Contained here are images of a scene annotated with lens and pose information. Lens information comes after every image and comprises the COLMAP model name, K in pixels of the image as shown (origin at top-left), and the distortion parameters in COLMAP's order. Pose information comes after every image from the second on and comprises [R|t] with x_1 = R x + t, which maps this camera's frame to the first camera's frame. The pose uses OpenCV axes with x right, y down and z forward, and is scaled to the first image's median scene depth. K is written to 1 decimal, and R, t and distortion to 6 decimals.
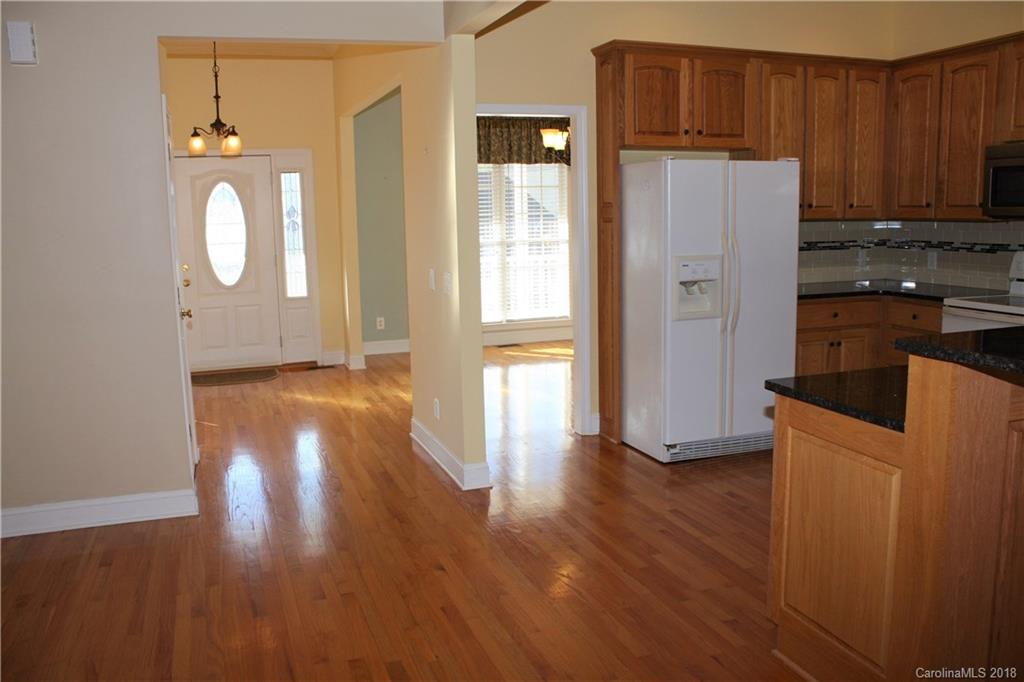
lens RADIAL K [[857.4, 0, 514.4], [0, 857.4, 340.7], [0, 0, 1]] dist [-0.164377, 0.144841]
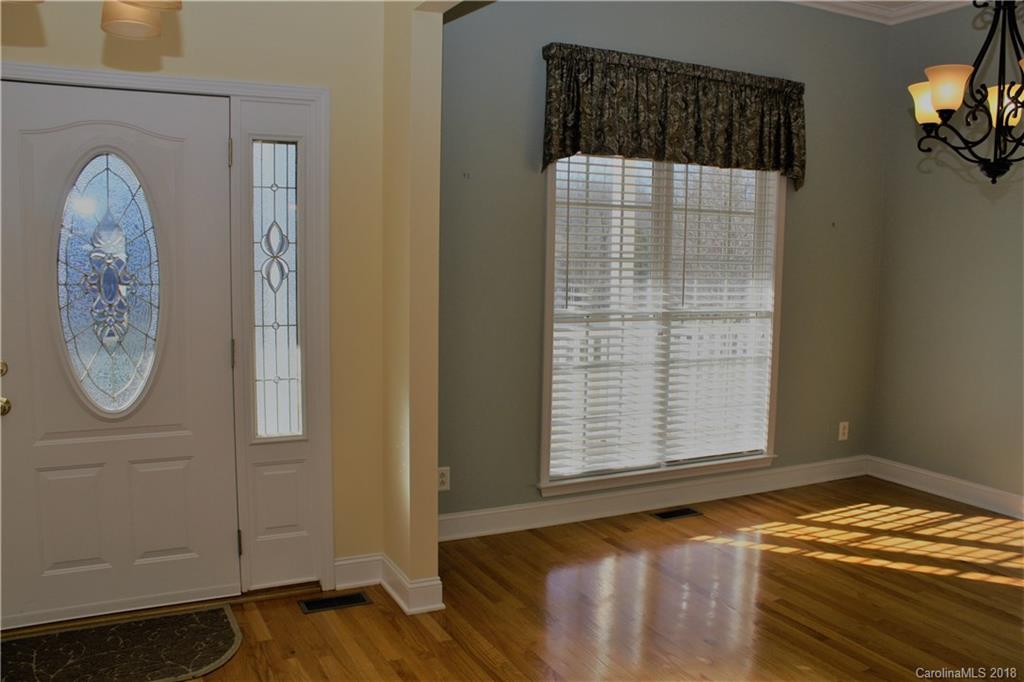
lens RADIAL K [[857.4, 0, 526.5], [0, 857.4, 348.1], [0, 0, 1]] dist [-0.164377, 0.144841]
pose [[0.985726, 0.021293, 0.167007, -0.271462], [-0.015726, 0.999278, -0.034586, -0.111063], [-0.167622, 0.031466, 0.985349, 0.741746]]
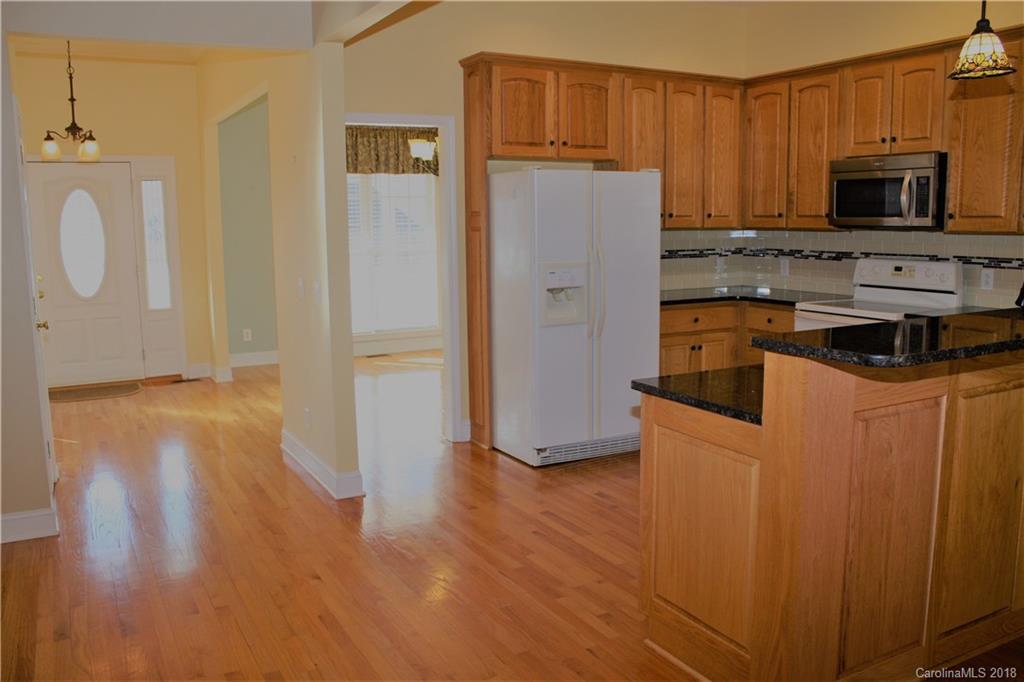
lens RADIAL K [[857.4, 0, 513.0], [0, 857.4, 345.0], [0, 0, 1]] dist [-0.164377, 0.144841]
pose [[0.988166, -0.014558, 0.152694, -0.004178], [0.016030, 0.999836, -0.008412, 0.005962], [-0.152547, 0.010761, 0.988238, -0.009939]]
